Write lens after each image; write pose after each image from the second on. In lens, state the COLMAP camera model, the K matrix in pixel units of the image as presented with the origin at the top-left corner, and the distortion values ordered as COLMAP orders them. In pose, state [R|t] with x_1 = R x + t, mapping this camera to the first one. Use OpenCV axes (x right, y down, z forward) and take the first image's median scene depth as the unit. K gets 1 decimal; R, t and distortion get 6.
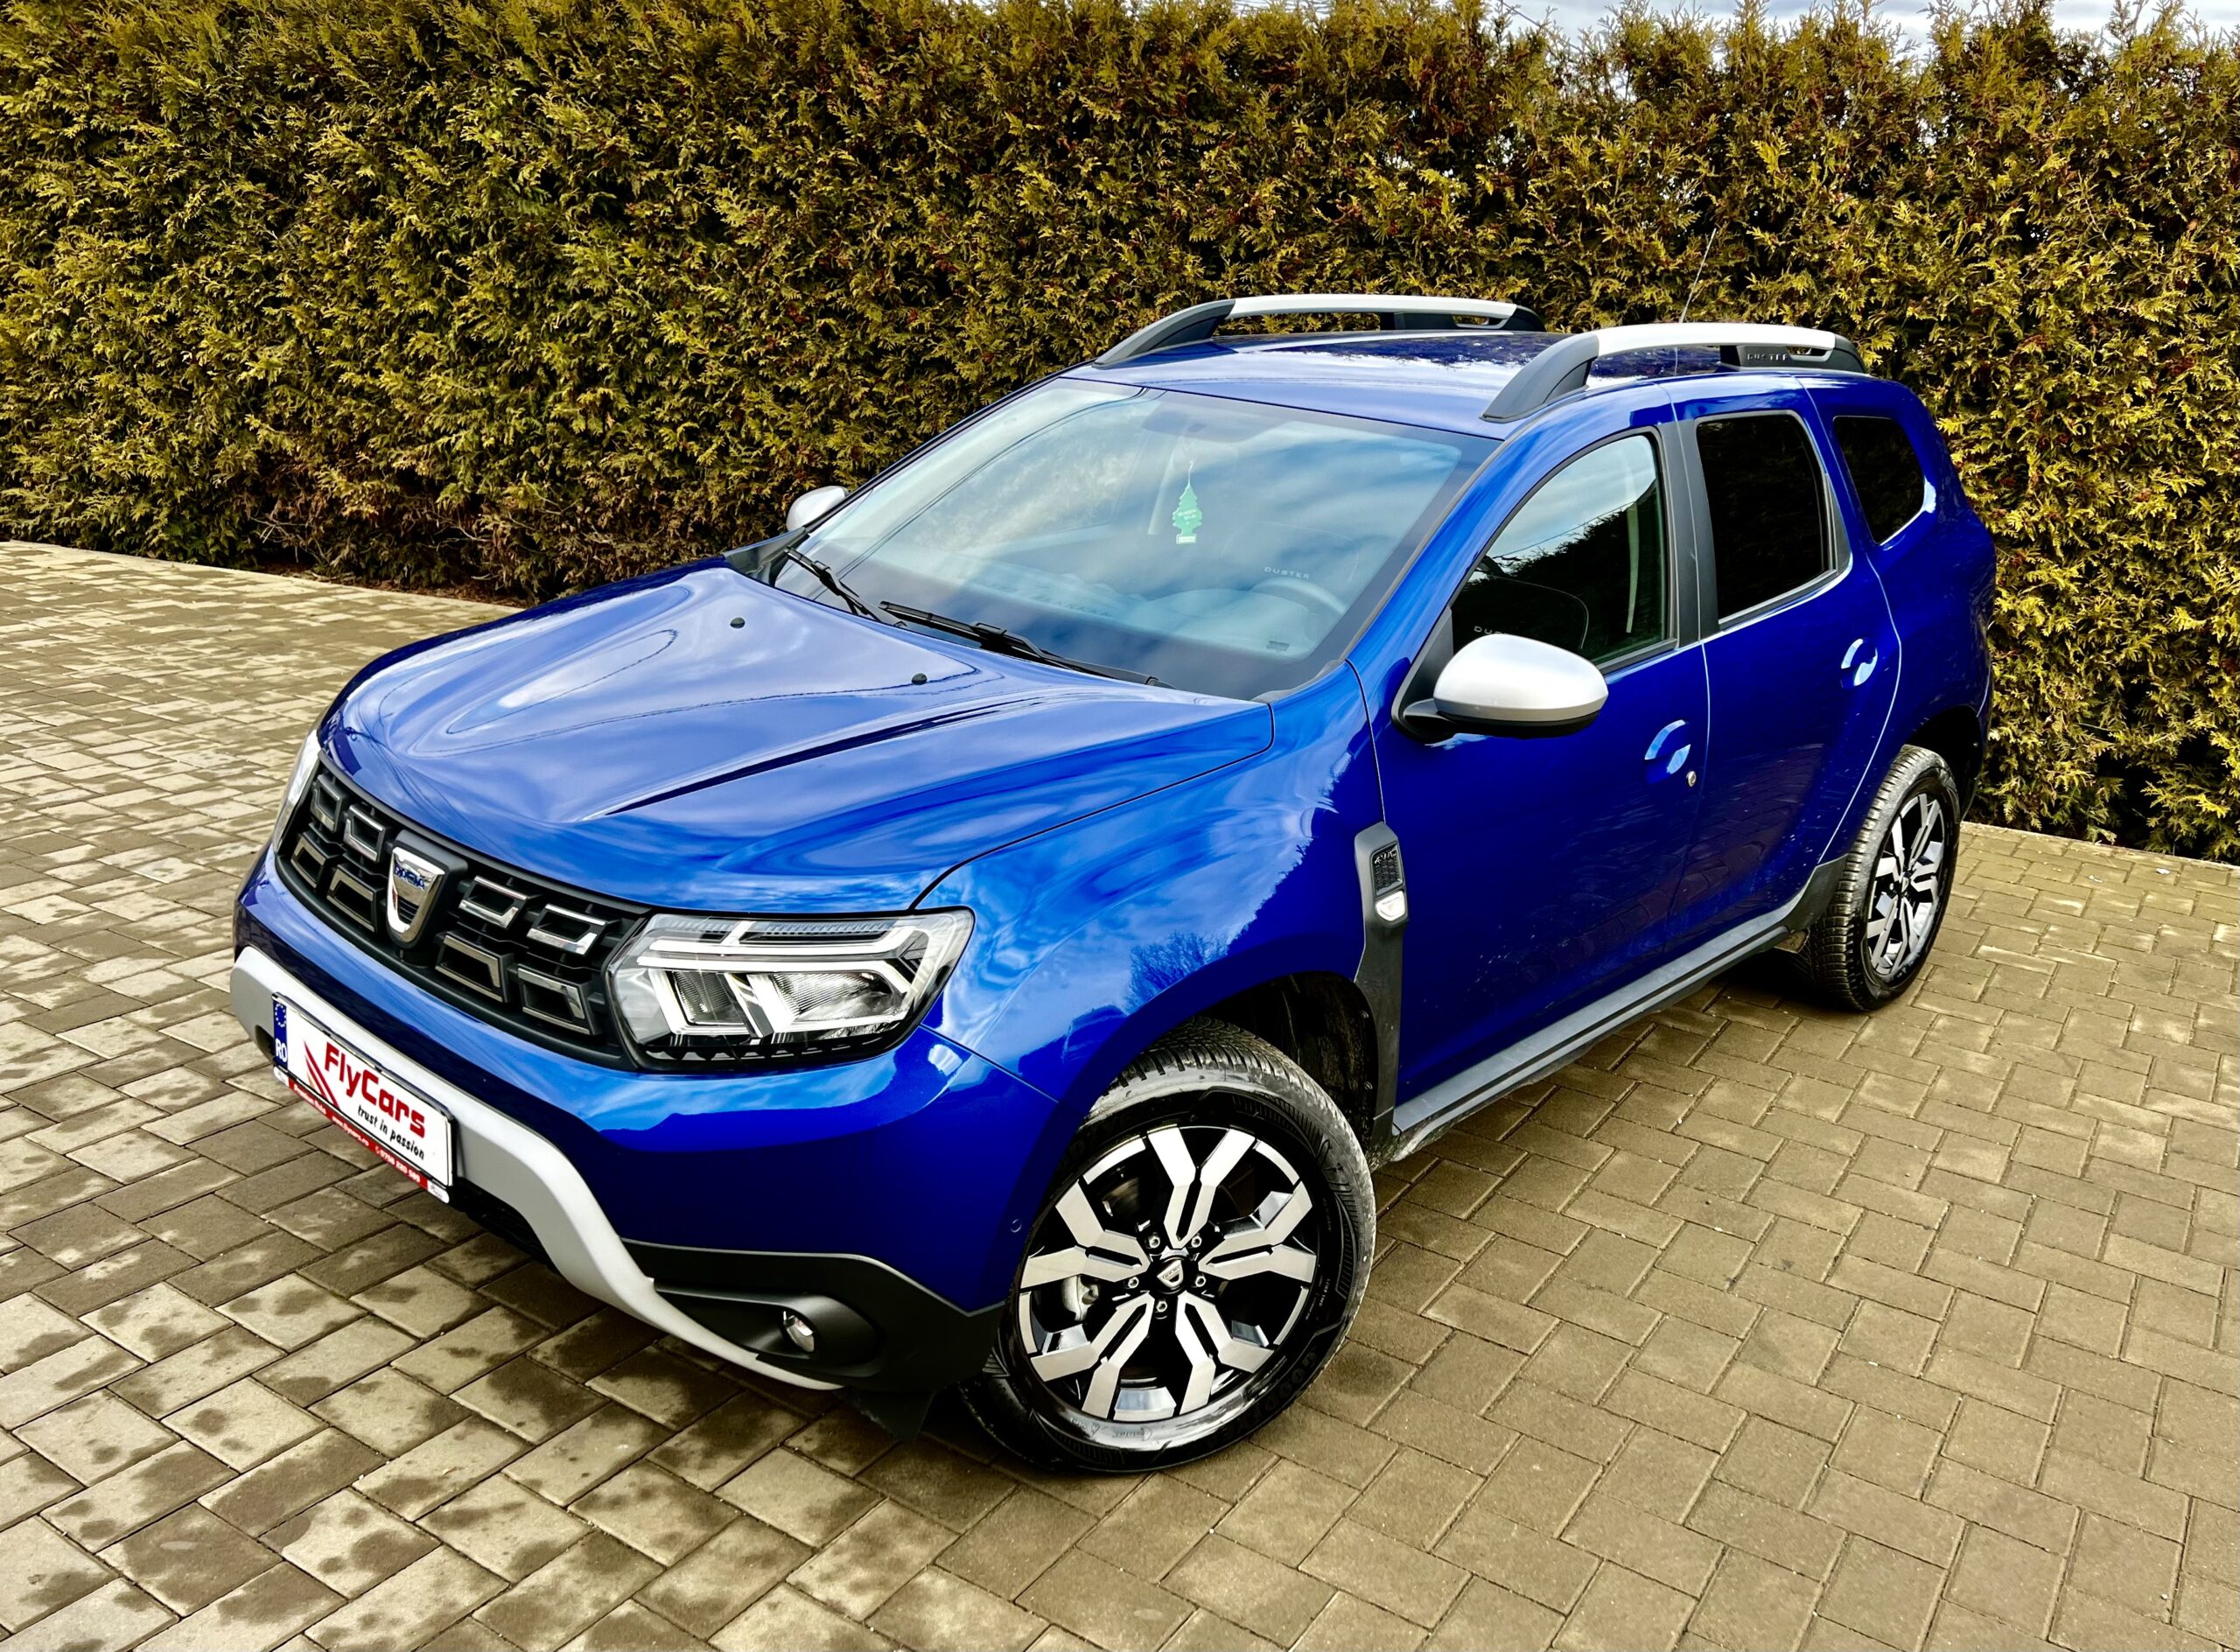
lens RADIAL K [[1871.0, 0, 1212.2], [0, 1871.0, 793.5], [0, 0, 1]] dist [0.053794, -0.055834]
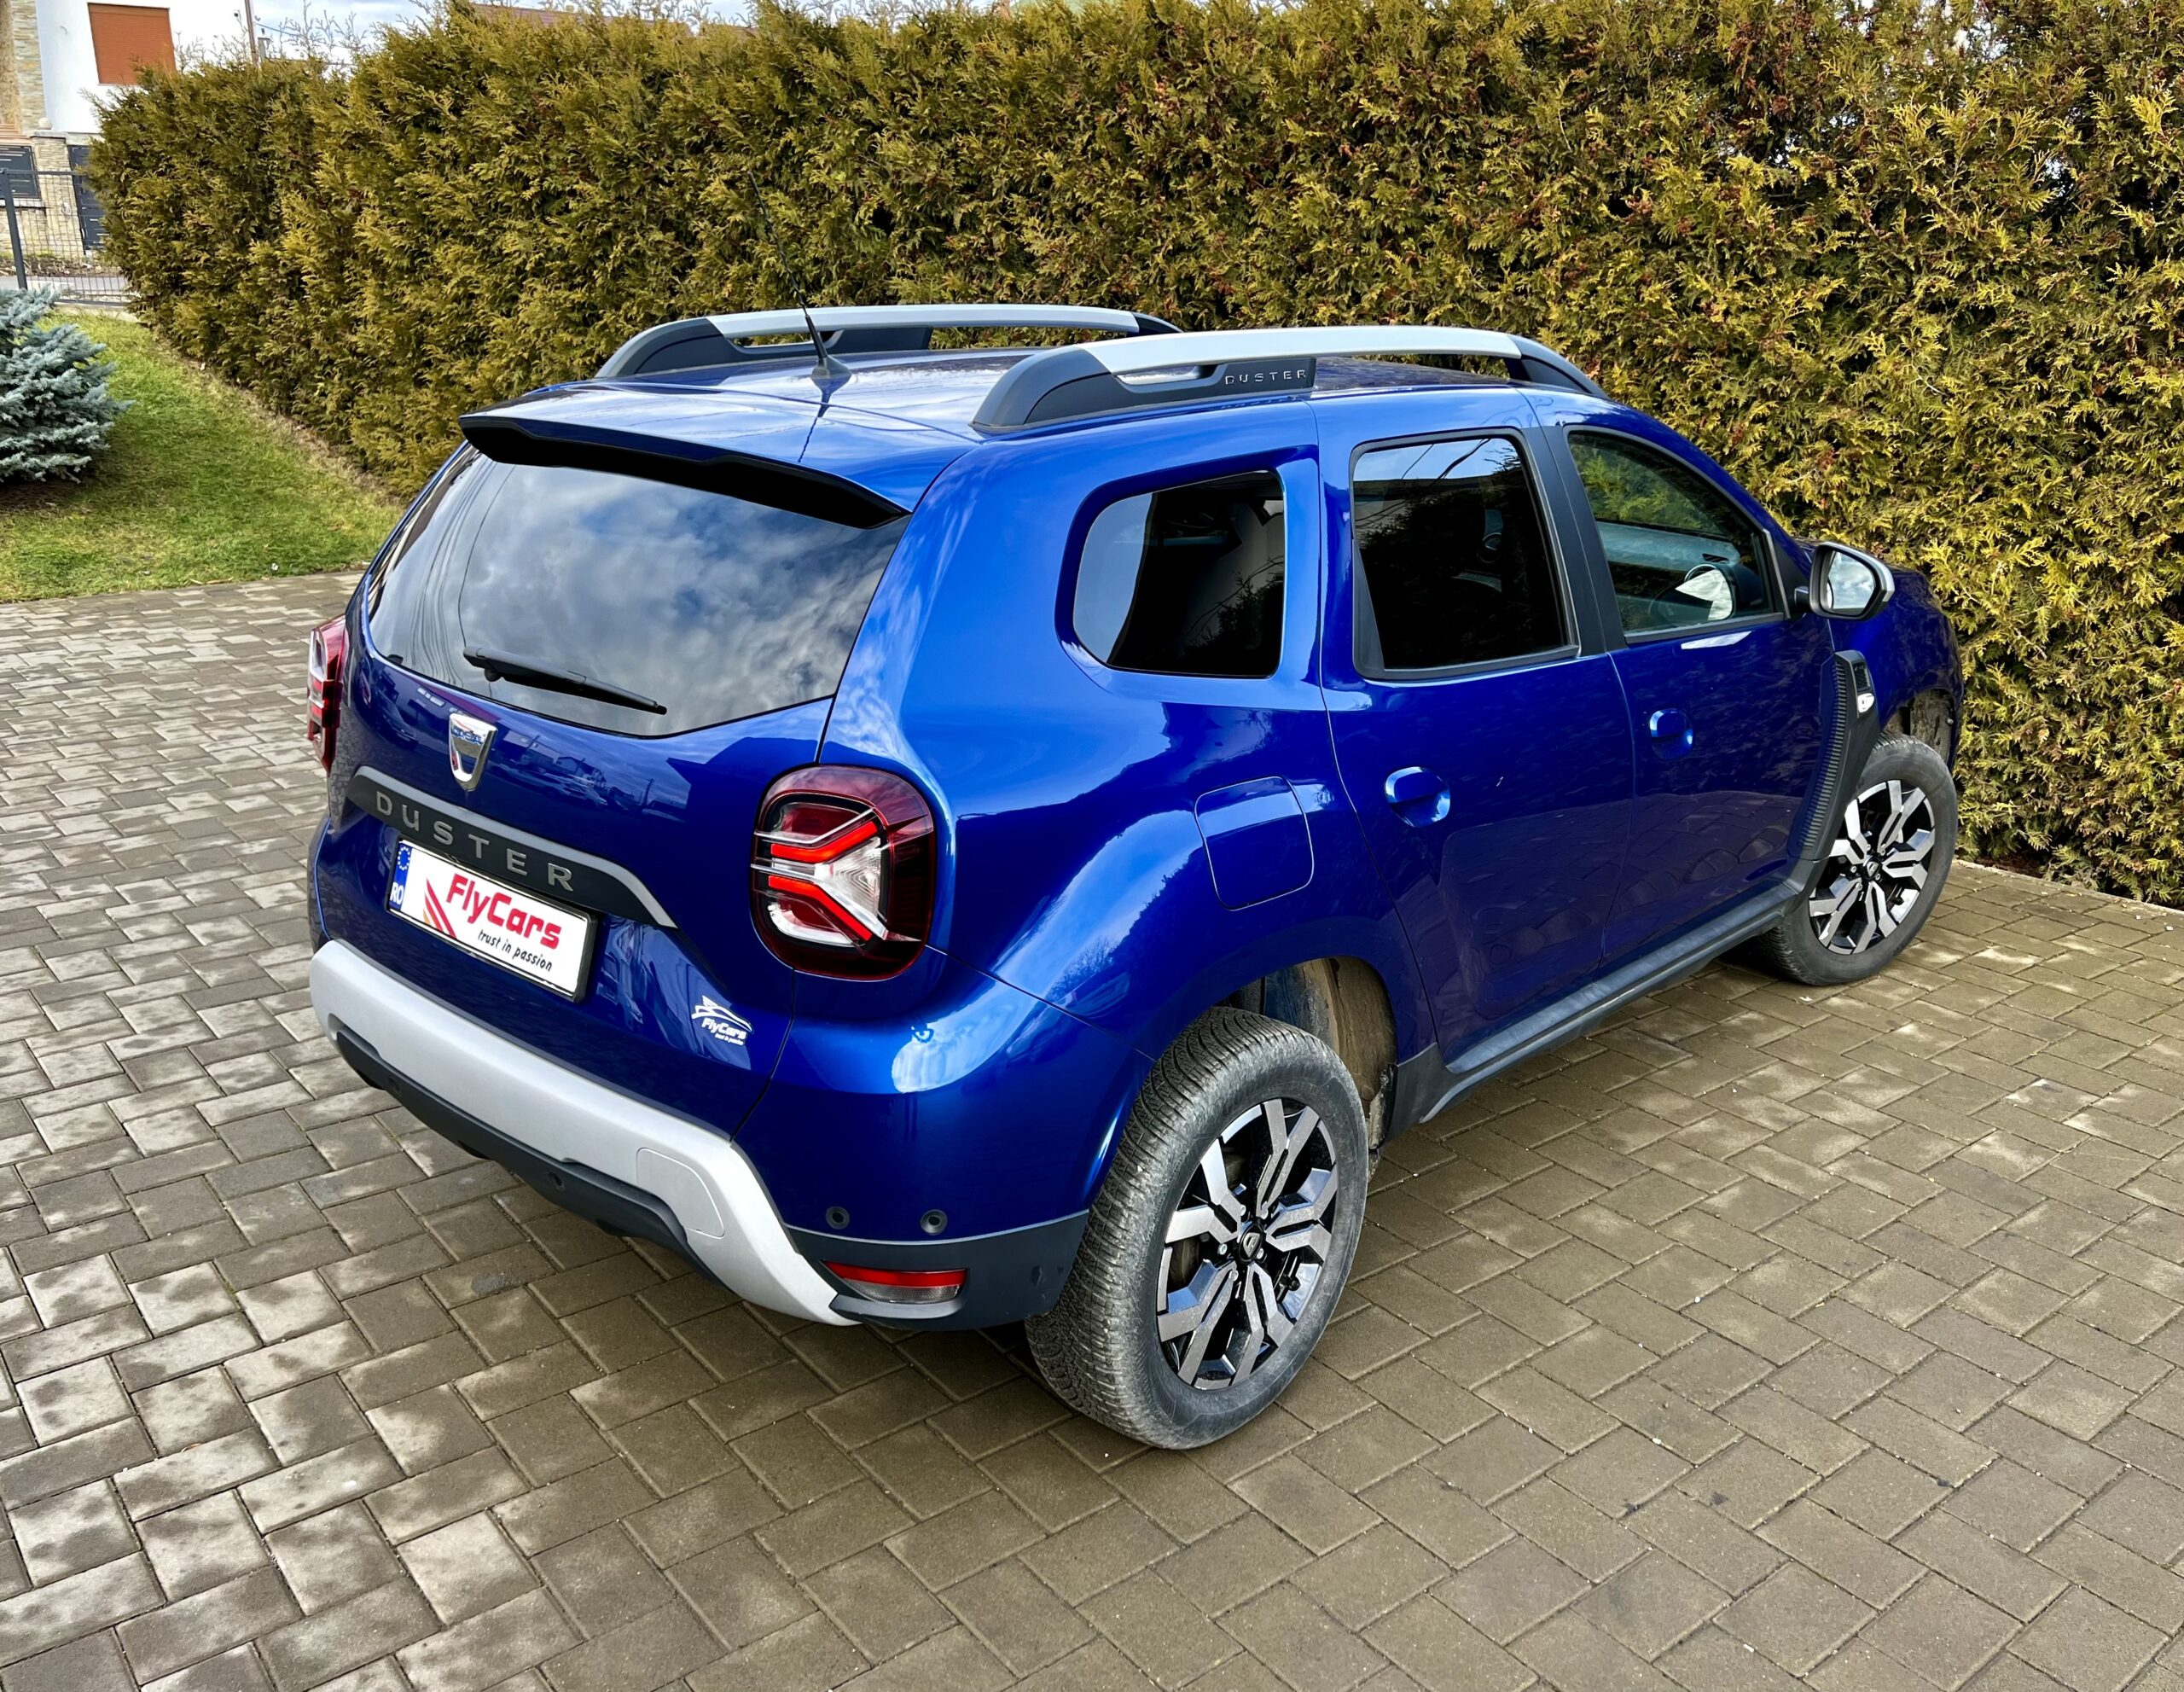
lens RADIAL K [[1861.1, 0, 1111.5], [0, 1861.1, 886.9], [0, 0, 1]] dist [0.029578, -0.015778]
pose [[0.939655, 0.073564, -0.334120, 0.164080], [-0.059978, 0.996905, 0.050814, -0.021900], [0.336824, -0.027708, 0.941160, 0.081077]]
